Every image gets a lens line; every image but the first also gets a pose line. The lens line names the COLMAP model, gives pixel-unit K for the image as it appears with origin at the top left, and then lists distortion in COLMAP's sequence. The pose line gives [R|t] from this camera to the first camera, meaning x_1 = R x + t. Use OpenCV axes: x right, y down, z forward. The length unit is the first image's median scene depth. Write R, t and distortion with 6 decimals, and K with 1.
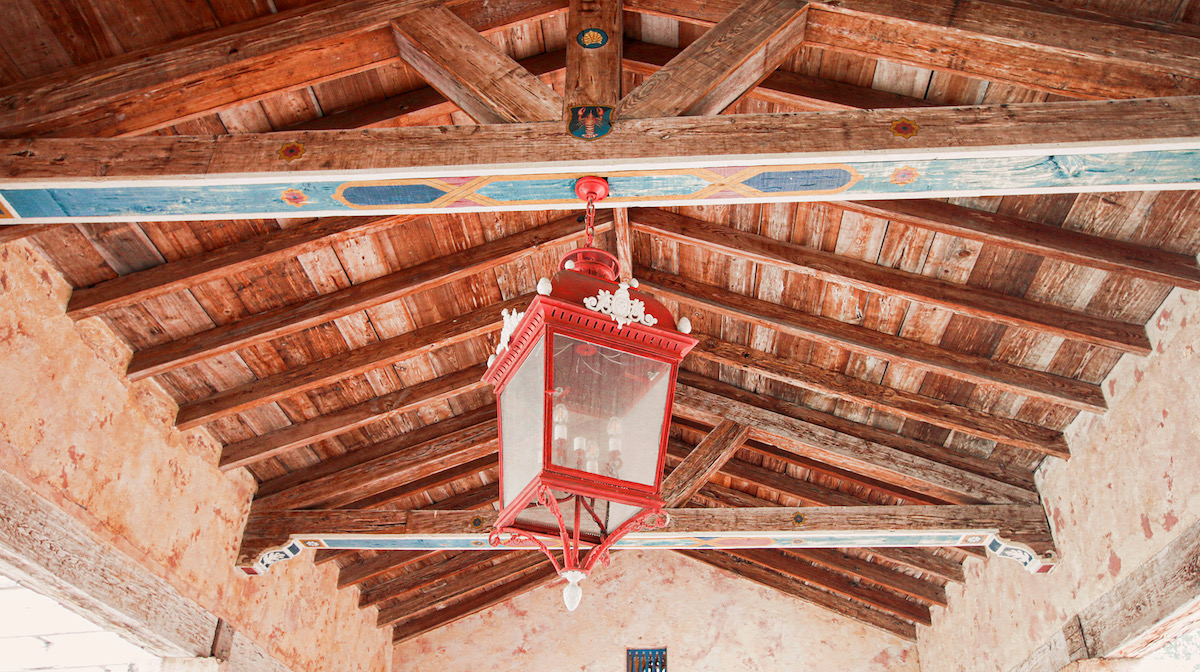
lens RADIAL K [[904.0, 0, 601.9], [0, 904.0, 337.8], [0, 0, 1]] dist [0.003320, 0.005621]
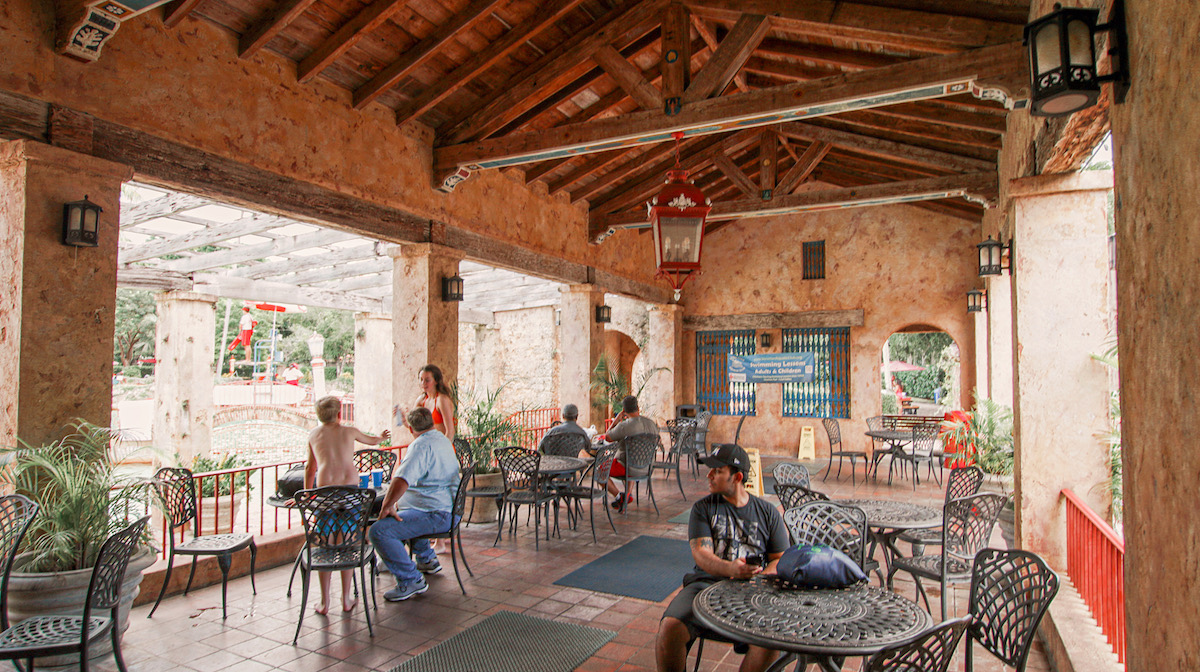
lens RADIAL K [[904.0, 0, 599.3], [0, 904.0, 338.0], [0, 0, 1]] dist [0.003320, 0.005621]
pose [[0.918226, -0.033811, -0.394610, 0.472206], [0.233619, 0.850792, 0.470717, -0.568063], [0.319816, -0.524413, 0.789119, -0.841045]]
